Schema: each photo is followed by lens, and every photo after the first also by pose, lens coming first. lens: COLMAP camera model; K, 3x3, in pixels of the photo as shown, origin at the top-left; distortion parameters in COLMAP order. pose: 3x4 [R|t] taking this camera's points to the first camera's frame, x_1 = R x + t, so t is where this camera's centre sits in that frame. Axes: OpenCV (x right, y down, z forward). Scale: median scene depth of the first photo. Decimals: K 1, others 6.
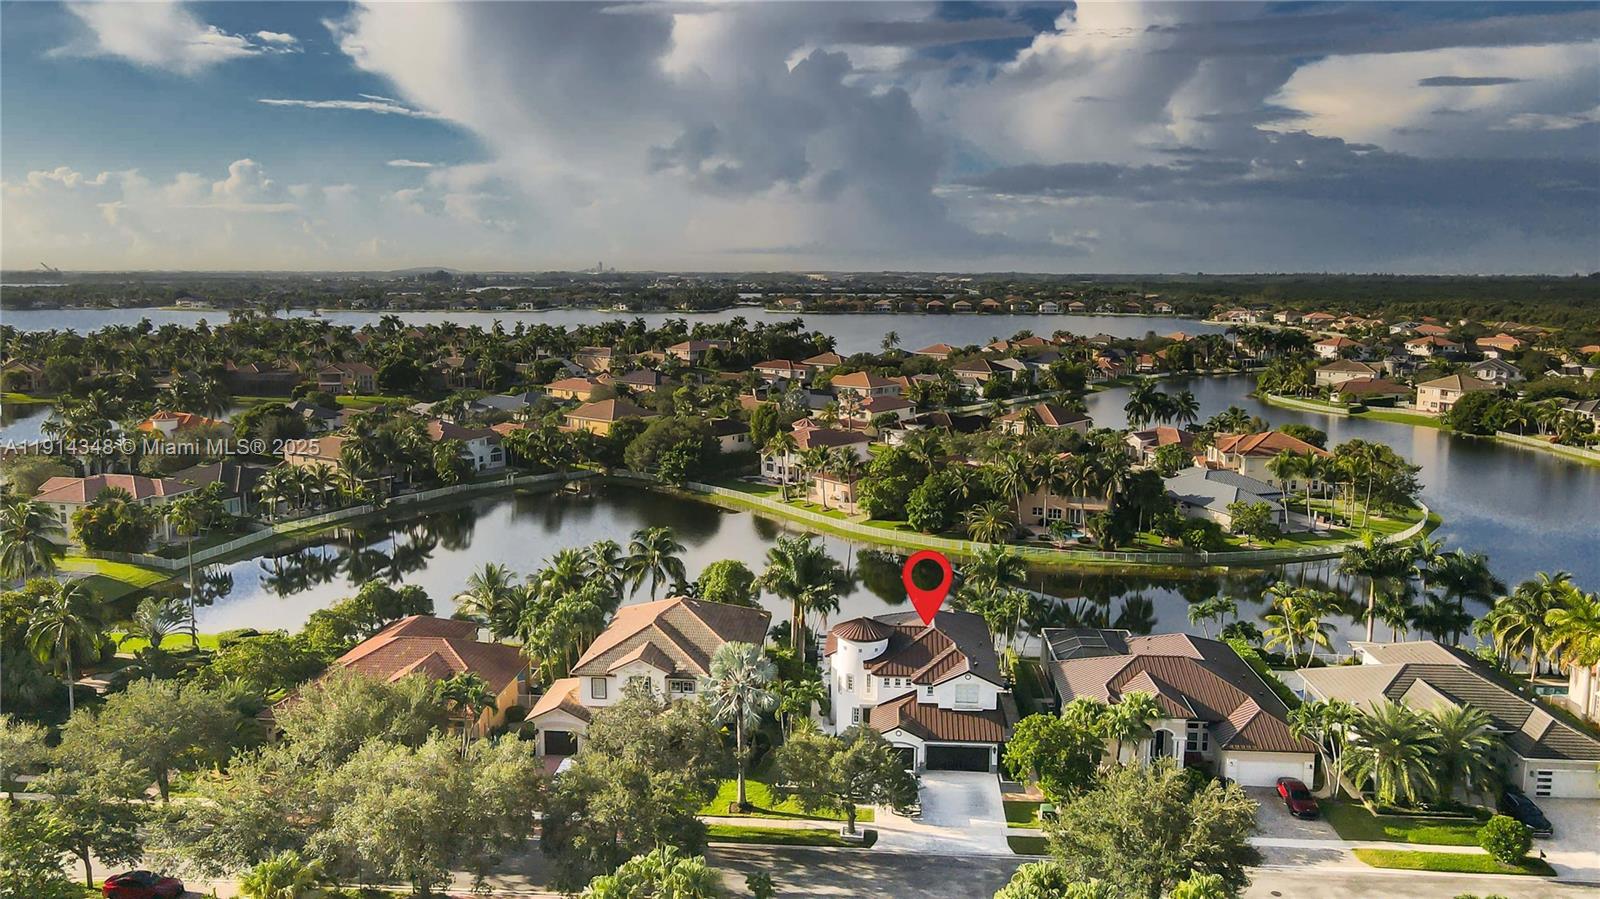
lens RADIAL K [[1212.0, 0, 800.0], [0, 1212.0, 449.5], [0, 0, 1]] dist [-0.010614, 0.035363]
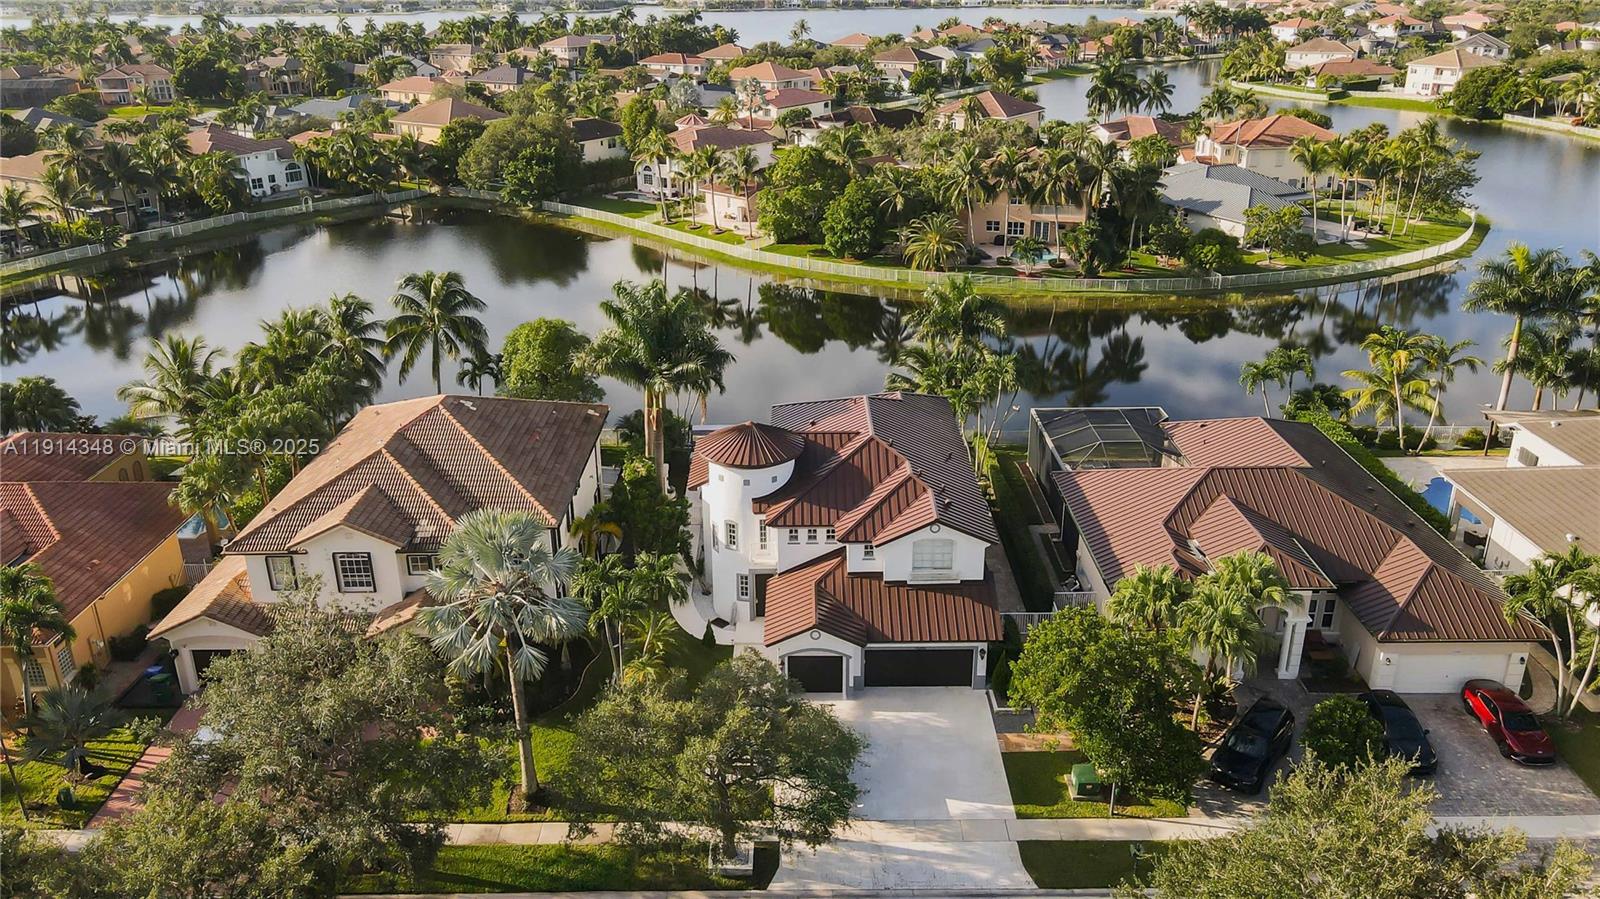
lens RADIAL K [[1212.0, 0, 800.0], [0, 1212.0, 449.5], [0, 0, 1]] dist [-0.010614, 0.035363]
pose [[0.997206, -0.041330, 0.062220, 0.019577], [0.026054, 0.973116, 0.228839, 0.009269], [-0.070005, -0.226578, 0.971474, 0.216466]]
